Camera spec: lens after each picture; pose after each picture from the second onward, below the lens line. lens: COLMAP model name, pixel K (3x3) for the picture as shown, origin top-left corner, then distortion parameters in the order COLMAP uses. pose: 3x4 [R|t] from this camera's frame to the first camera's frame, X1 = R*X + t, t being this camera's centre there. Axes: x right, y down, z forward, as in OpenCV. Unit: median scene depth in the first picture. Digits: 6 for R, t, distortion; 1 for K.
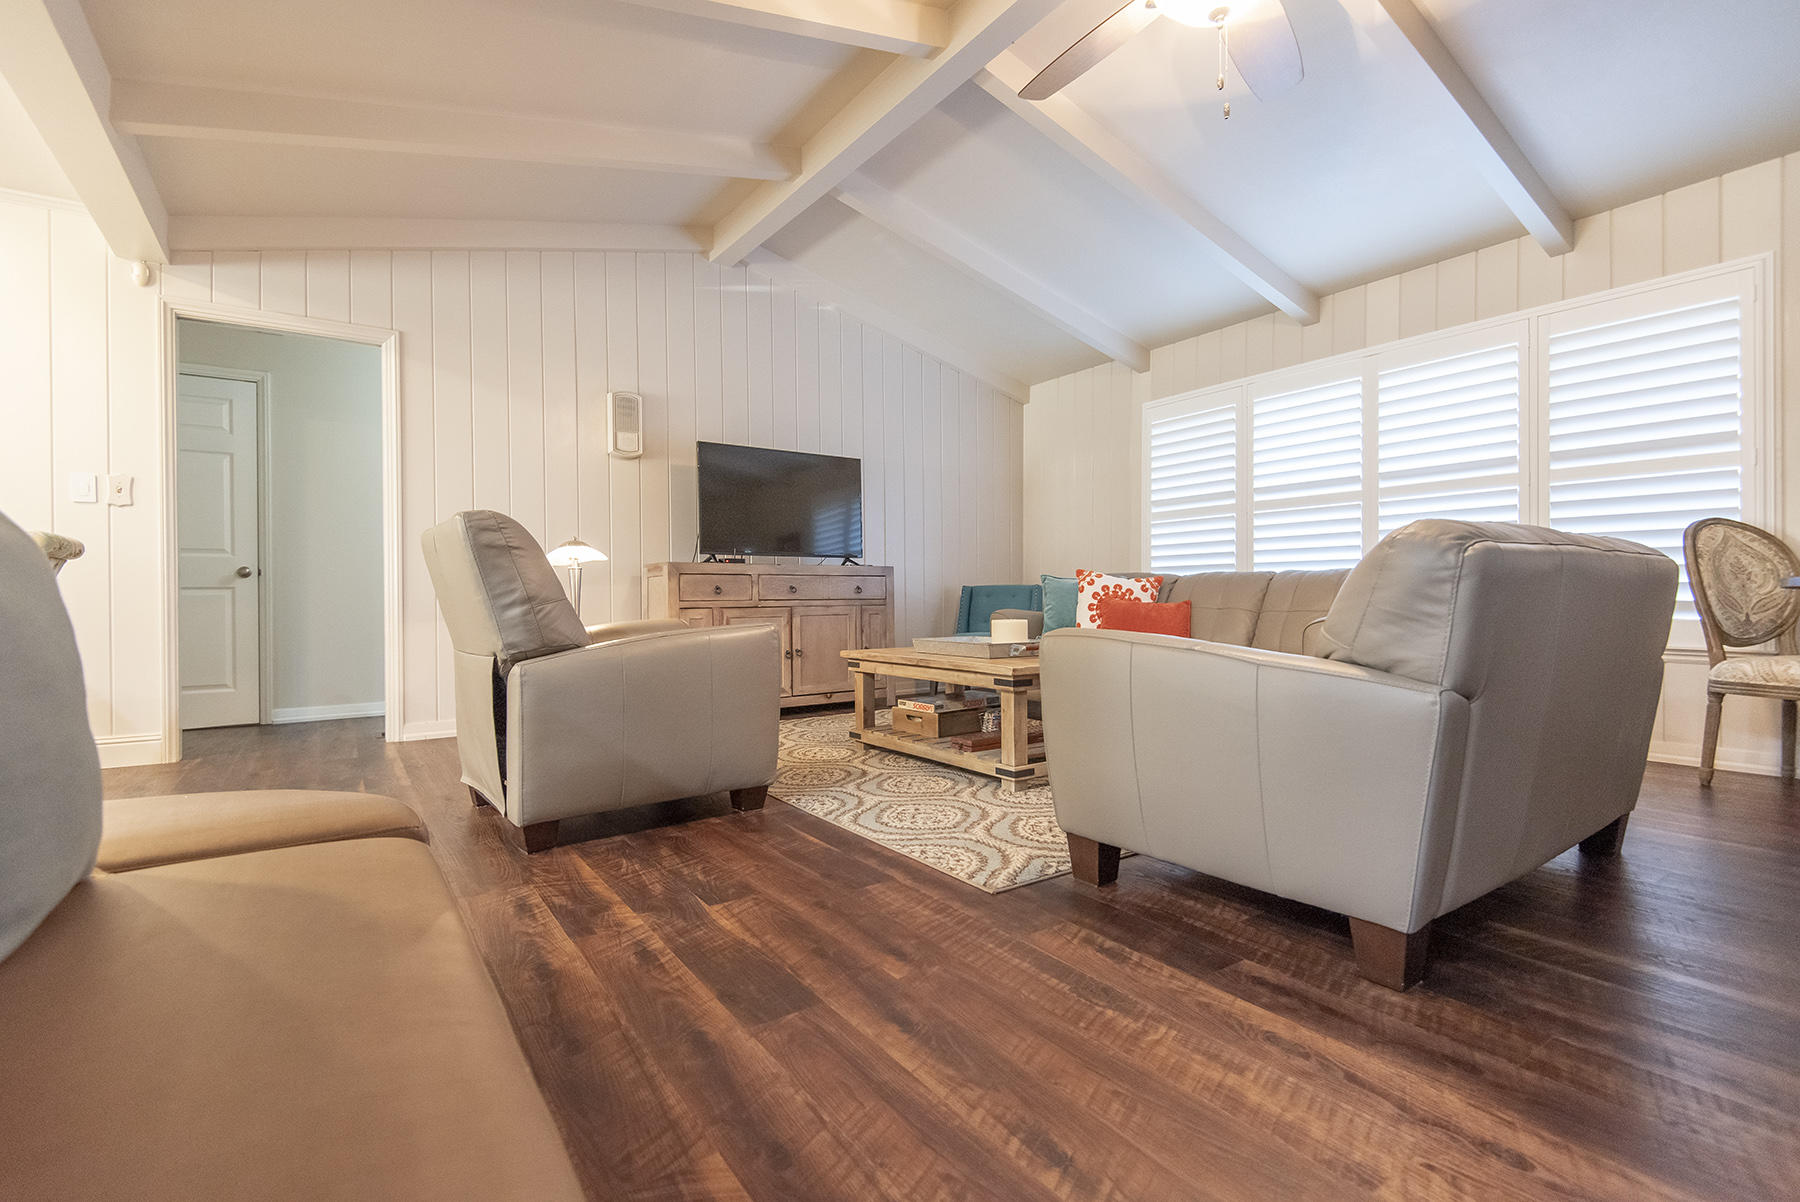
lens RADIAL K [[801.9, 0, 900.0], [0, 801.9, 601.0], [0, 0, 1]] dist [0.000400, 0.000142]
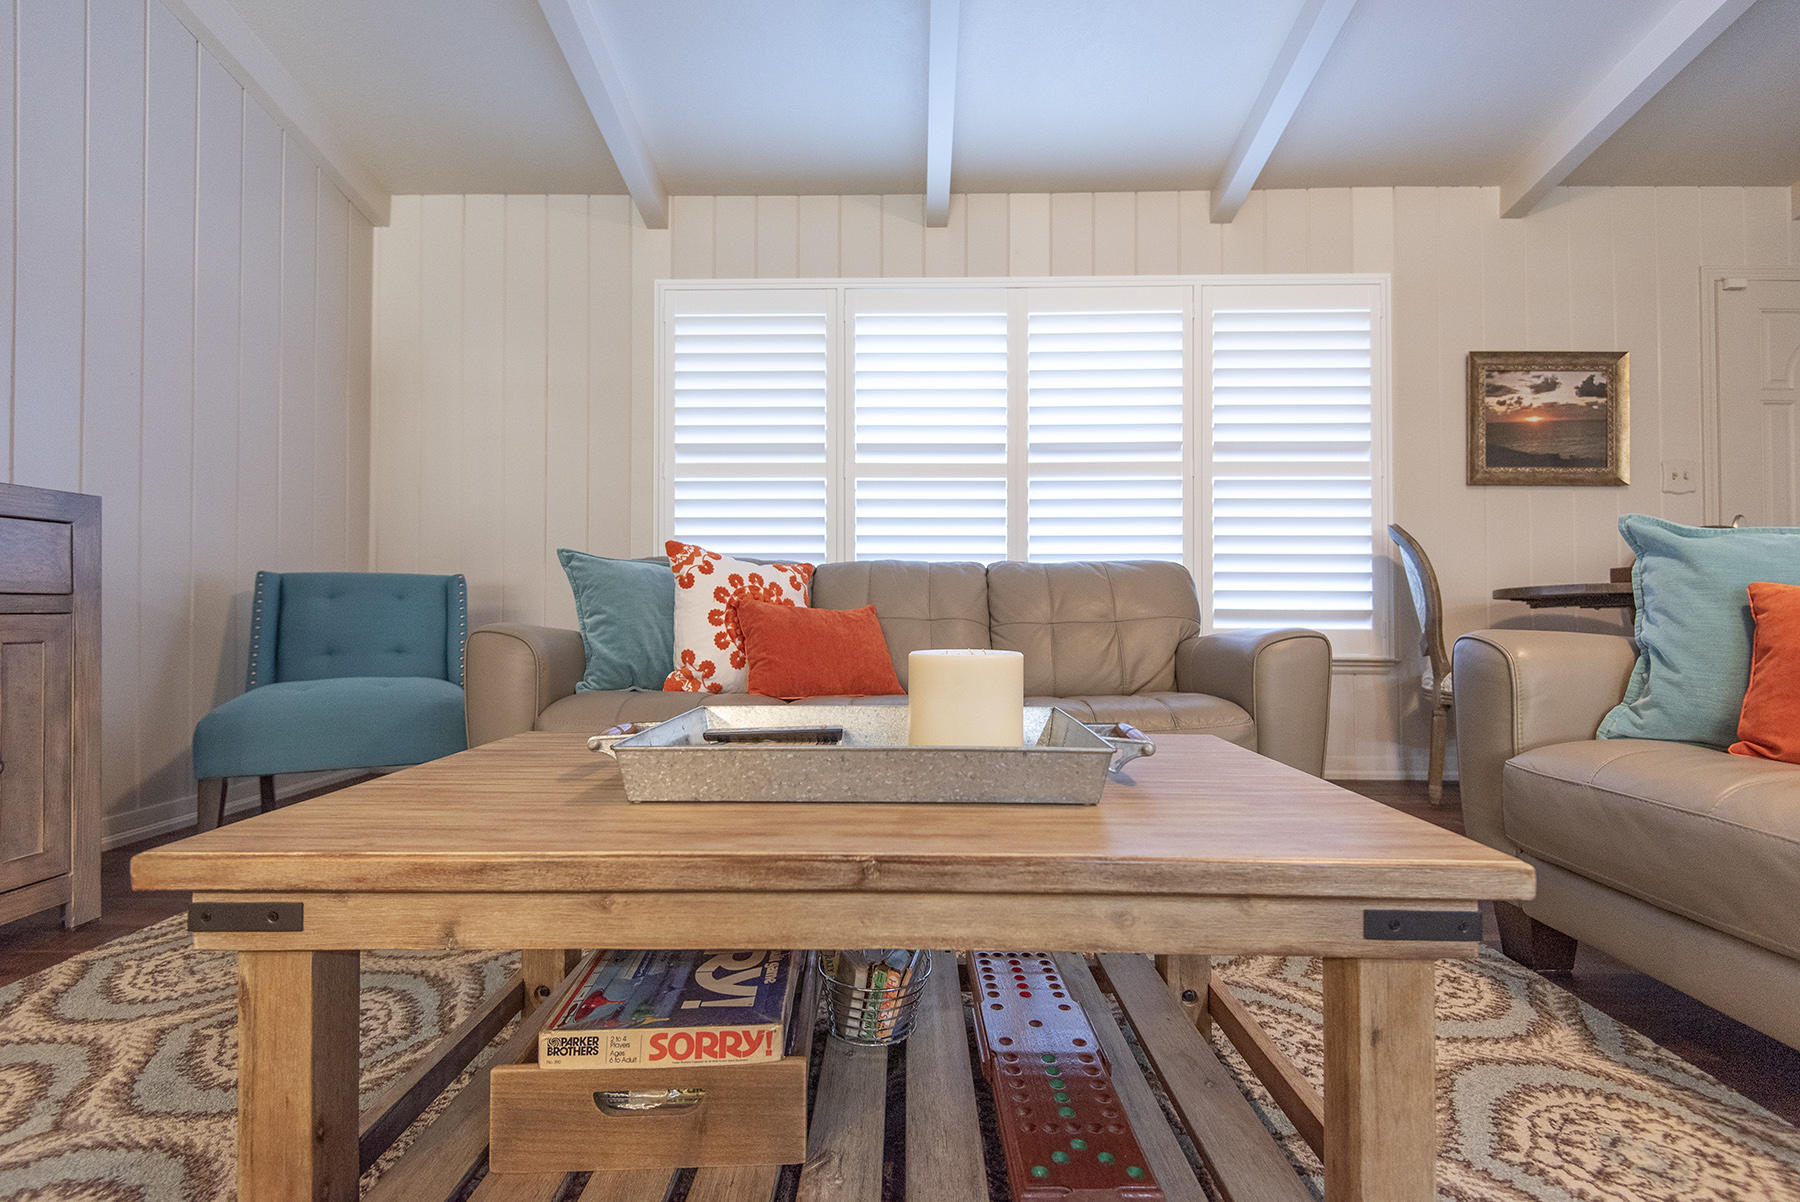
lens RADIAL K [[814.9, 0, 900.0], [0, 814.9, 601.0], [0, 0, 1]] dist [0.025388, 0.000739]
pose [[0.590765, 0.018241, 0.806637, -0.096676], [-0.000875, 0.999758, -0.021968, 0.008185], [-0.806843, 0.012272, 0.590638, 0.603232]]
